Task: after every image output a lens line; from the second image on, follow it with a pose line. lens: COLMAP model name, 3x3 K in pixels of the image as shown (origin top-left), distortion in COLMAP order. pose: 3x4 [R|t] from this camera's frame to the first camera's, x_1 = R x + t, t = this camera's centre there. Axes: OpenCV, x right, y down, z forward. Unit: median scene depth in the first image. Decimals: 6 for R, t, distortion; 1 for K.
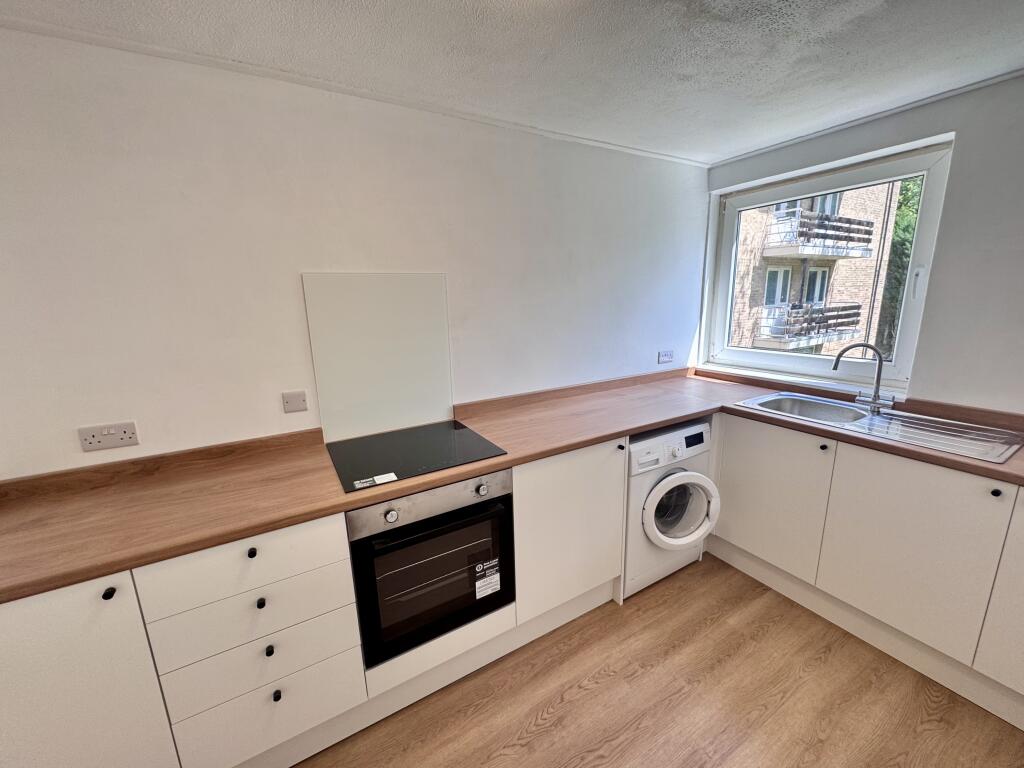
lens RADIAL K [[407.7, 0, 512.0], [0, 407.7, 384.0], [0, 0, 1]] dist [-0.002696, 0.000052]
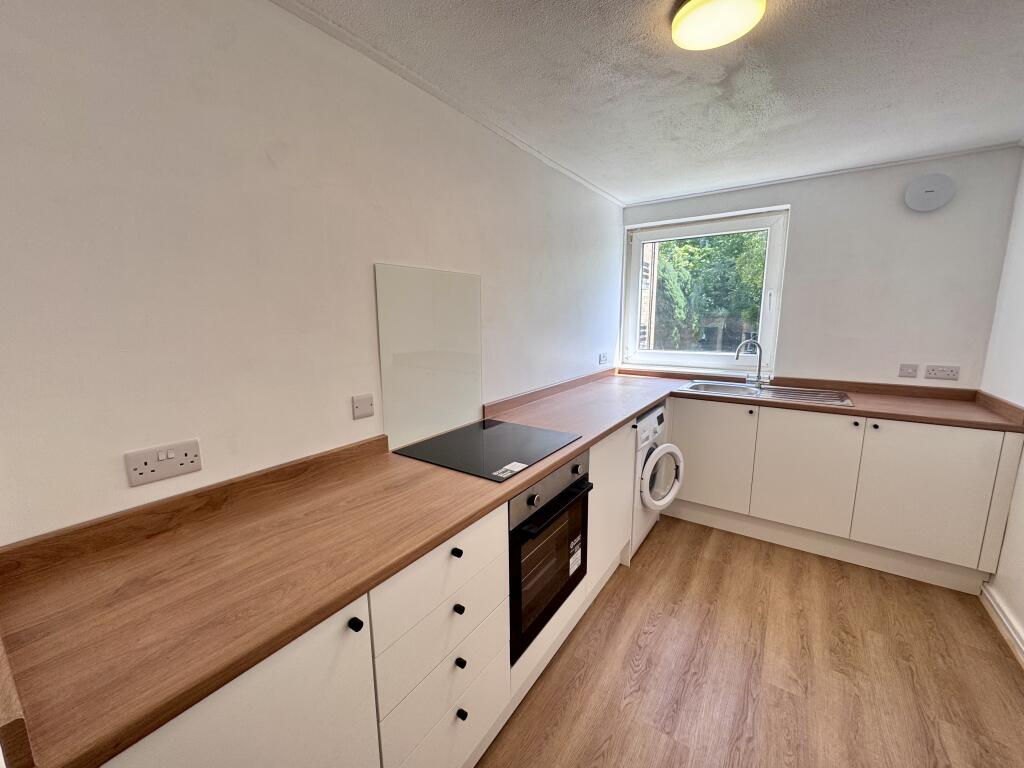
lens RADIAL K [[407.7, 0, 512.0], [0, 407.7, 384.0], [0, 0, 1]] dist [-0.002696, 0.000052]
pose [[0.907893, -0.052575, 0.415893, -0.615637], [0.074586, 0.996534, -0.036843, 0.052975], [-0.412514, 0.064469, 0.908667, 0.058684]]
